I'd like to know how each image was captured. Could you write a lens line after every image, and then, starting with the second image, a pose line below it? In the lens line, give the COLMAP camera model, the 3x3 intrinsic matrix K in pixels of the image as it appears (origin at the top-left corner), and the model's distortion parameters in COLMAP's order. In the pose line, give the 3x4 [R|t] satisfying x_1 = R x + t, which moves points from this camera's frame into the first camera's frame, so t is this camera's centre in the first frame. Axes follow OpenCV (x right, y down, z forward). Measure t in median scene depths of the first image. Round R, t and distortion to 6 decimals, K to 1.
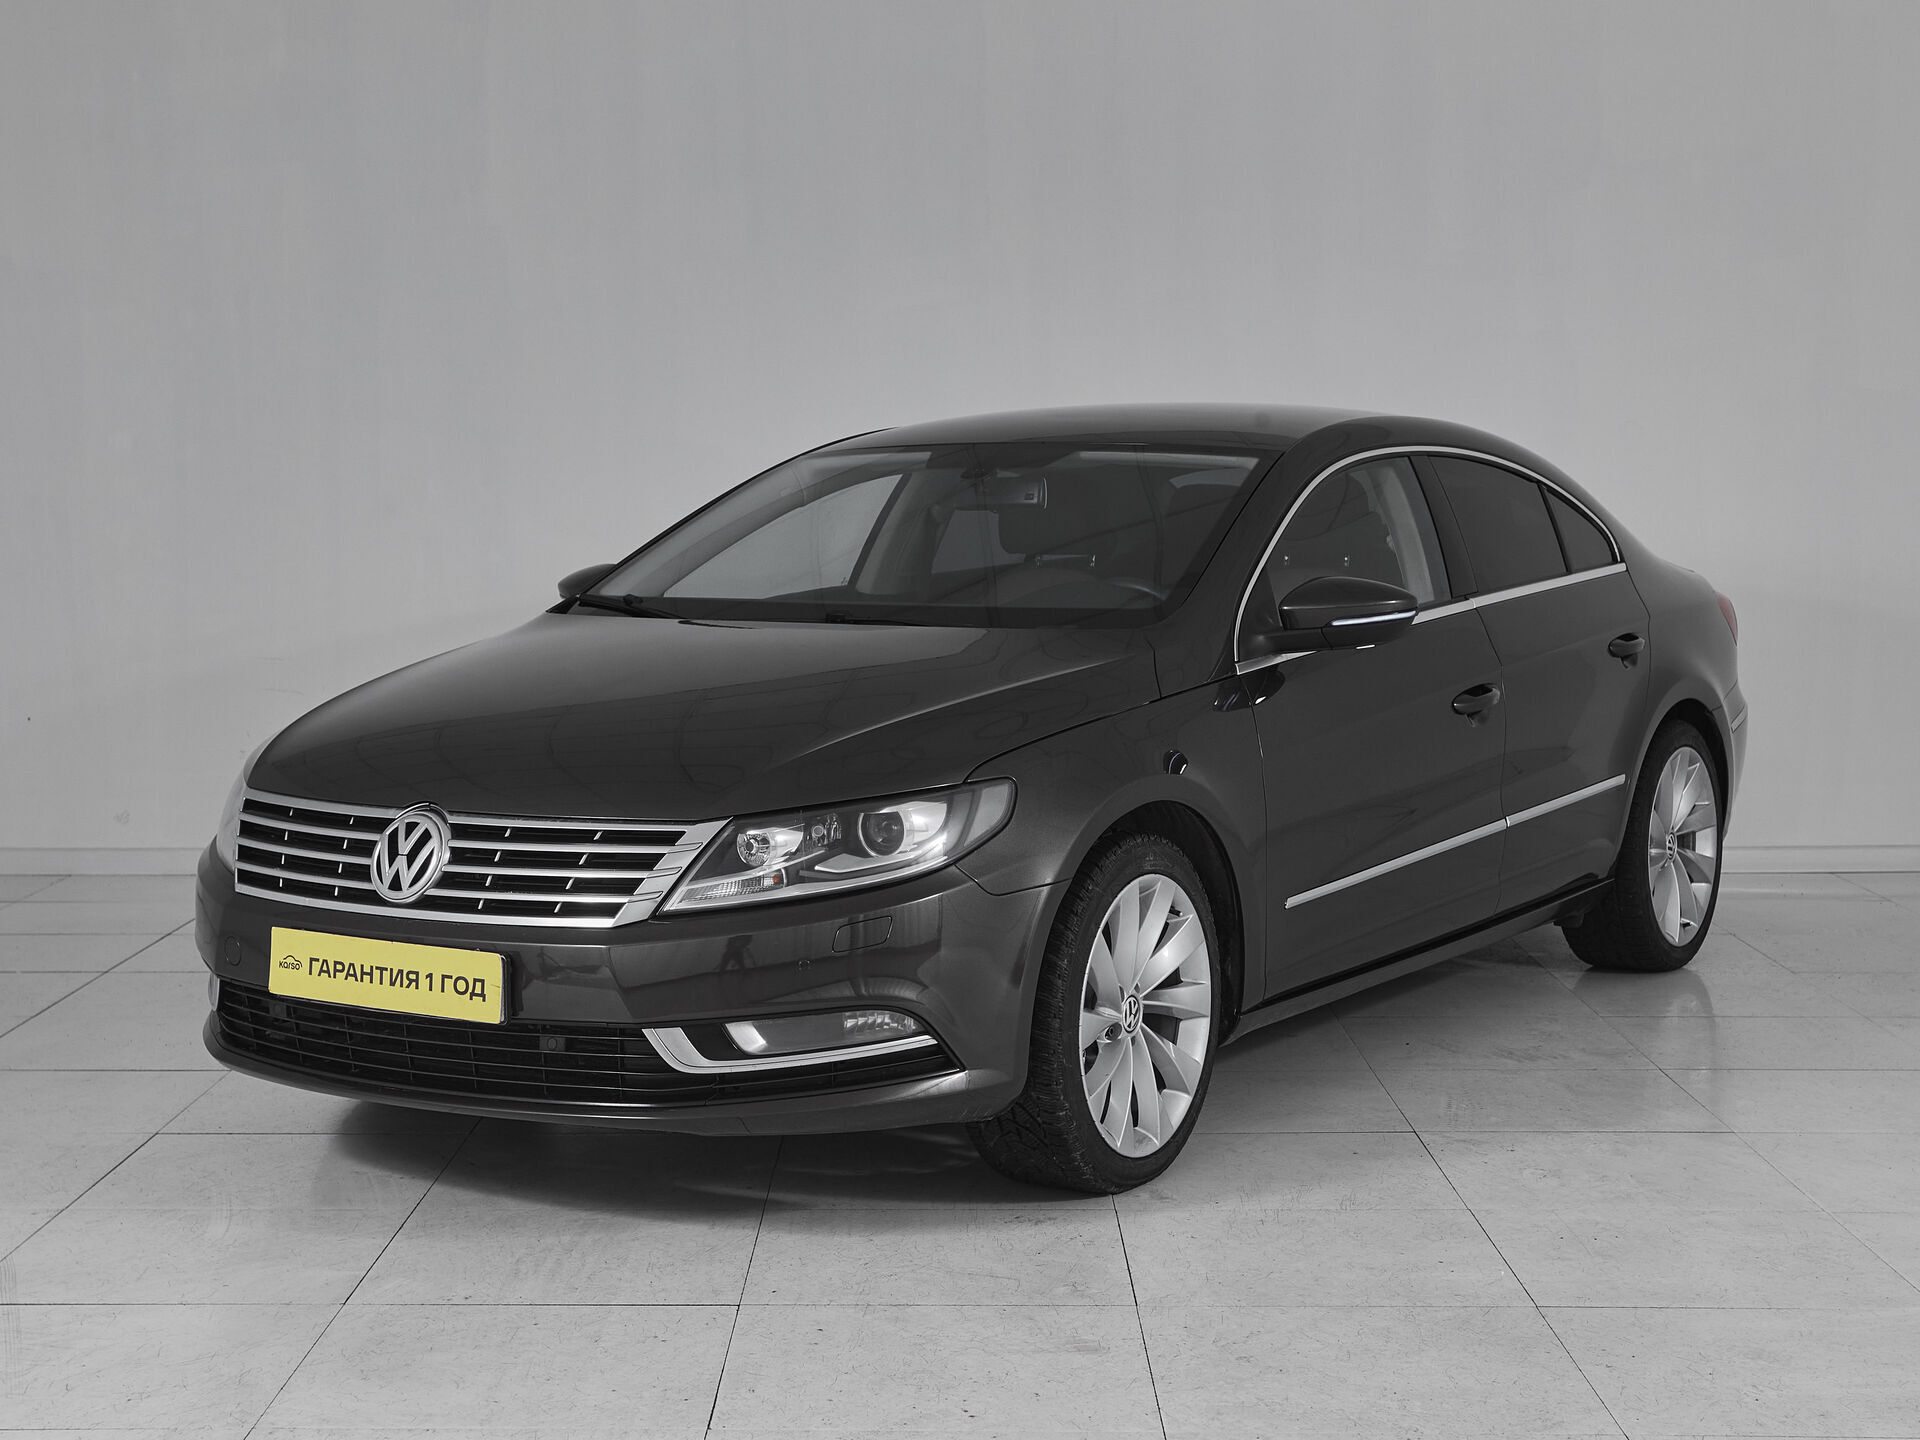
lens RADIAL K [[3080.0, 0, 960.0], [0, 3080.0, 720.0], [0, 0, 1]] dist [0.032926, -0.144536]
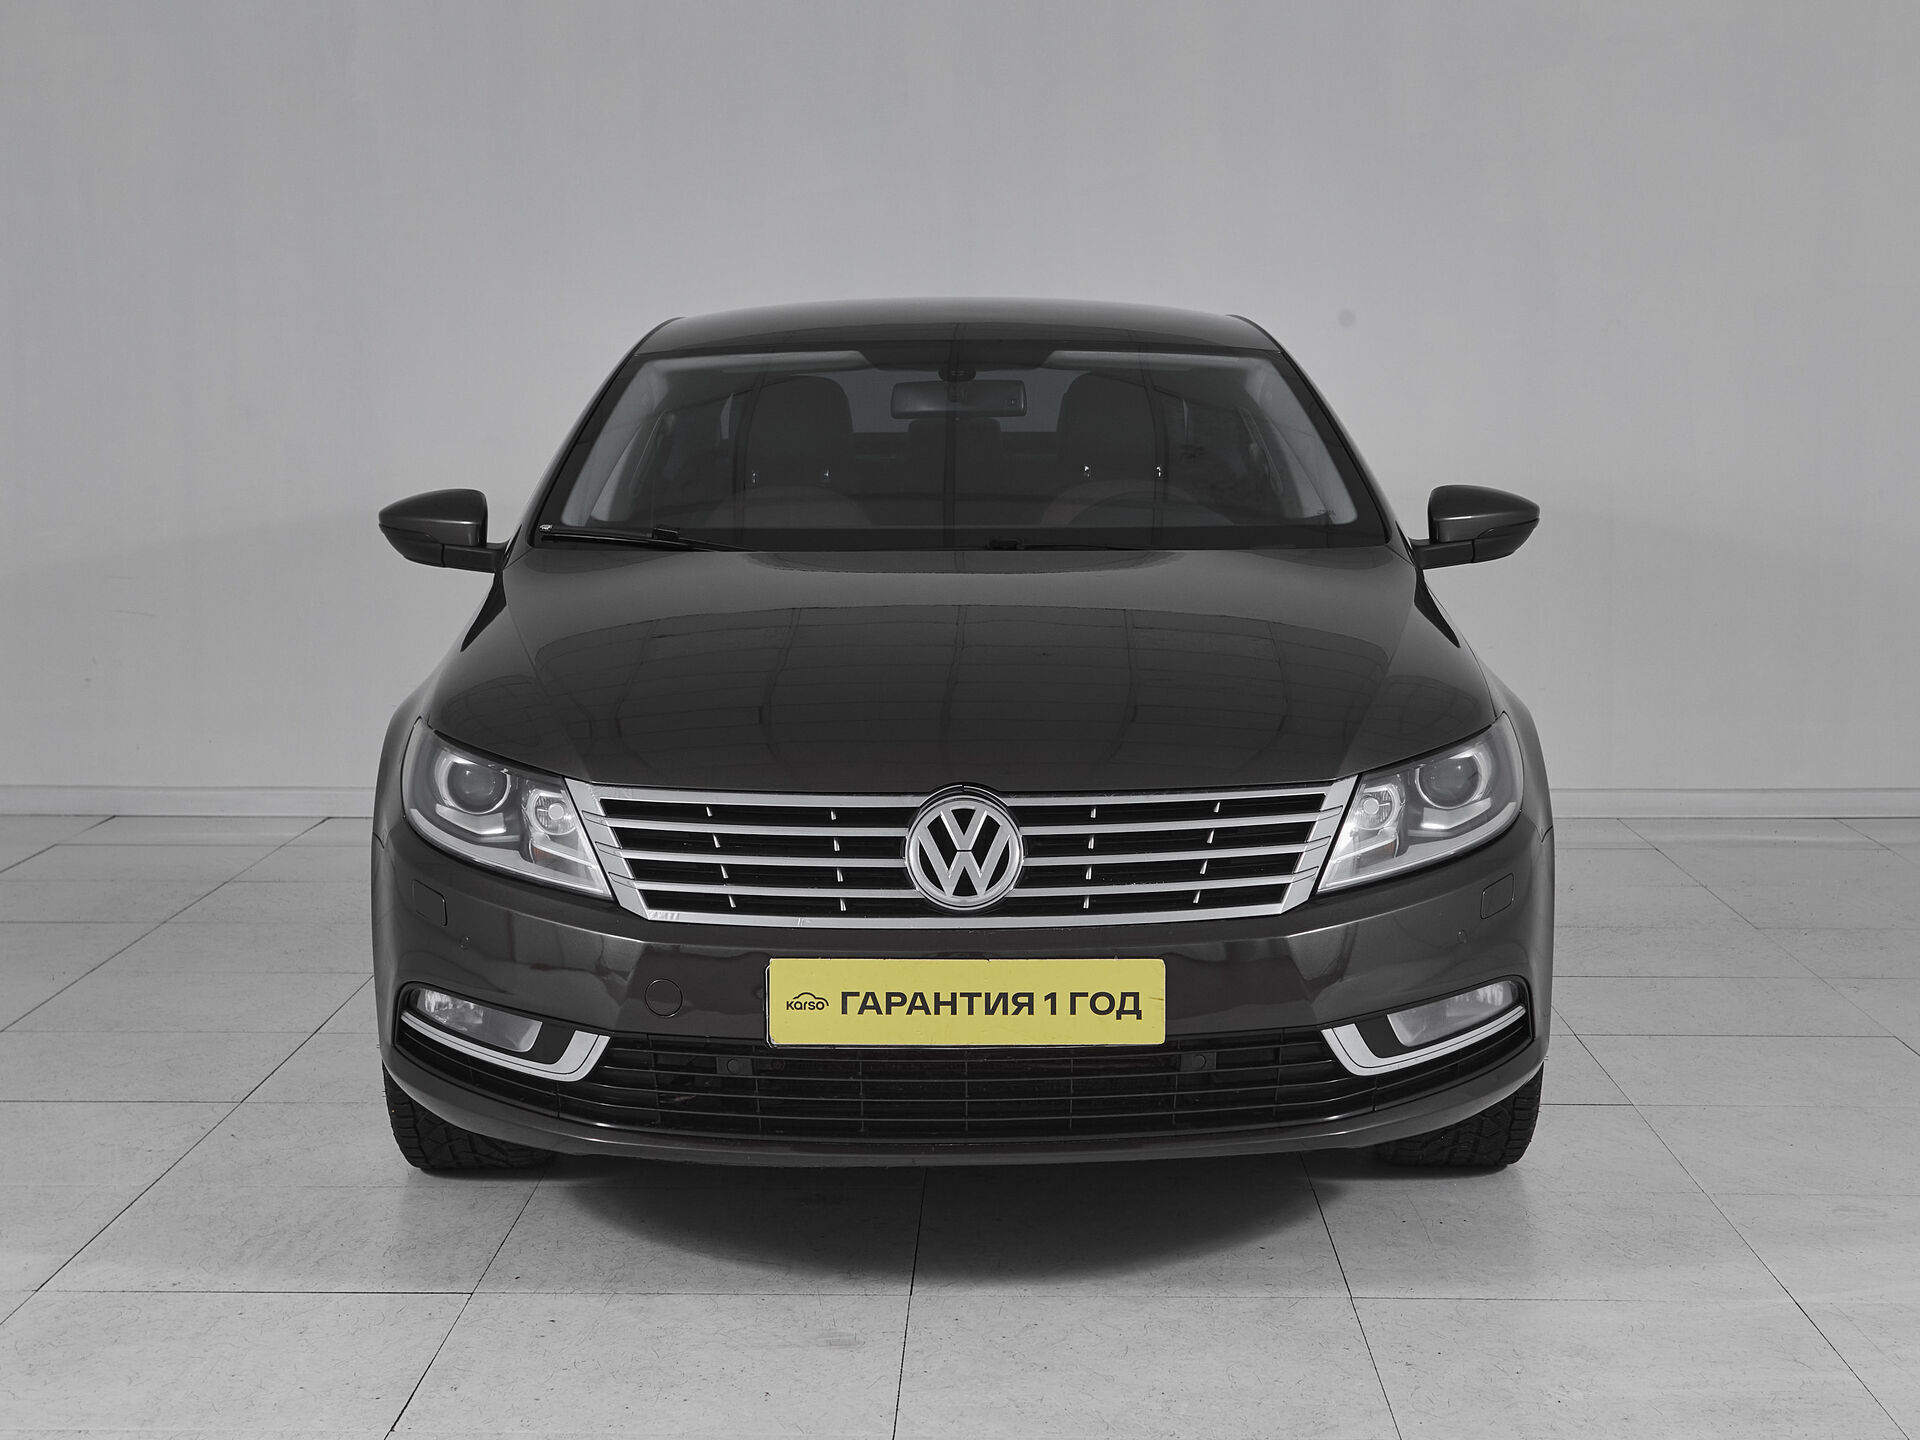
lens RADIAL K [[3080.0, 0, 960.0], [0, 3080.0, 720.0], [0, 0, 1]] dist [0.032926, -0.144536]
pose [[0.834642, -0.061701, 0.547327, -0.620852], [0.047020, 0.998060, 0.040811, -0.022942], [-0.548783, -0.008327, 0.835923, 0.335361]]
